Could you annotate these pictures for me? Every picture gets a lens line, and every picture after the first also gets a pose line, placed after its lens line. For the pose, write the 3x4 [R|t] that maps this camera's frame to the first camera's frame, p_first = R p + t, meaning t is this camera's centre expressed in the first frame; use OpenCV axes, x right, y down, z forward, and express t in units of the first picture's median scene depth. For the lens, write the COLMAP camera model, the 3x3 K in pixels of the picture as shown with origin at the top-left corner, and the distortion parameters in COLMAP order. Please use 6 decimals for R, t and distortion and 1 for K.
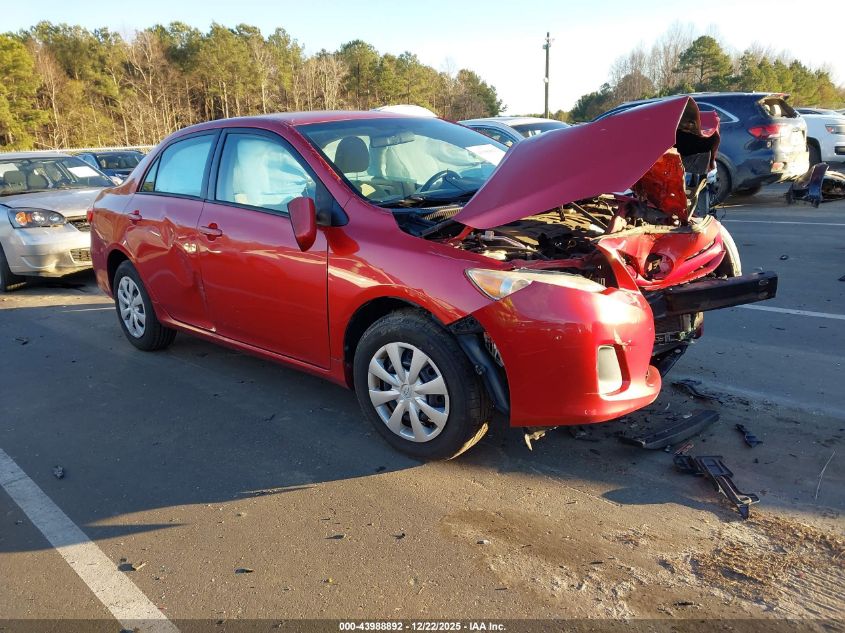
lens RADIAL K [[686.8, 0, 423.6], [0, 686.8, 317.3], [0, 0, 1]] dist [0.027555, -0.025143]
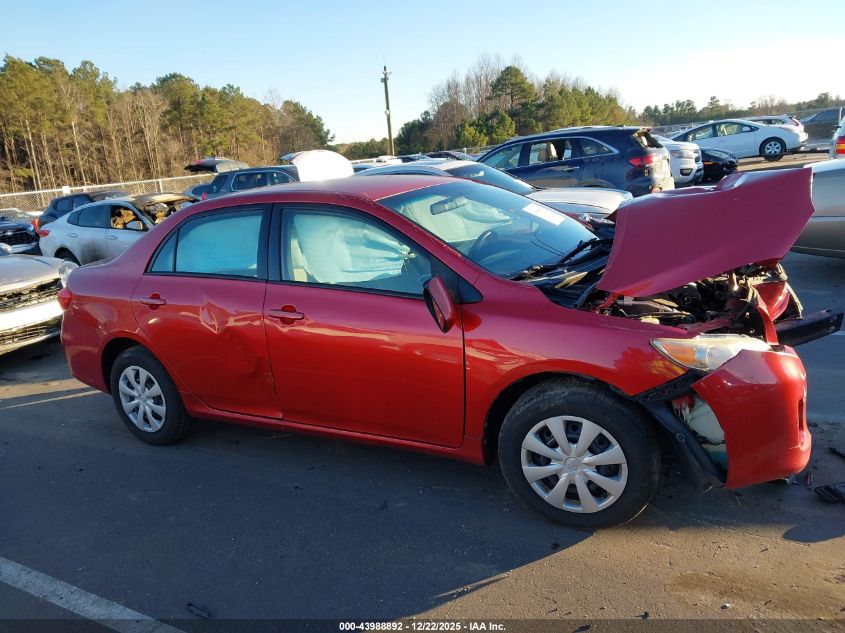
lens RADIAL K [[686.8, 0, 416.4], [0, 686.8, 315.6], [0, 0, 1]] dist [0.027555, -0.025143]
pose [[0.967889, -0.093994, 0.233142, -0.135829], [0.102812, 0.994363, -0.025937, -0.030890], [-0.229390, 0.049074, 0.972097, 0.019472]]
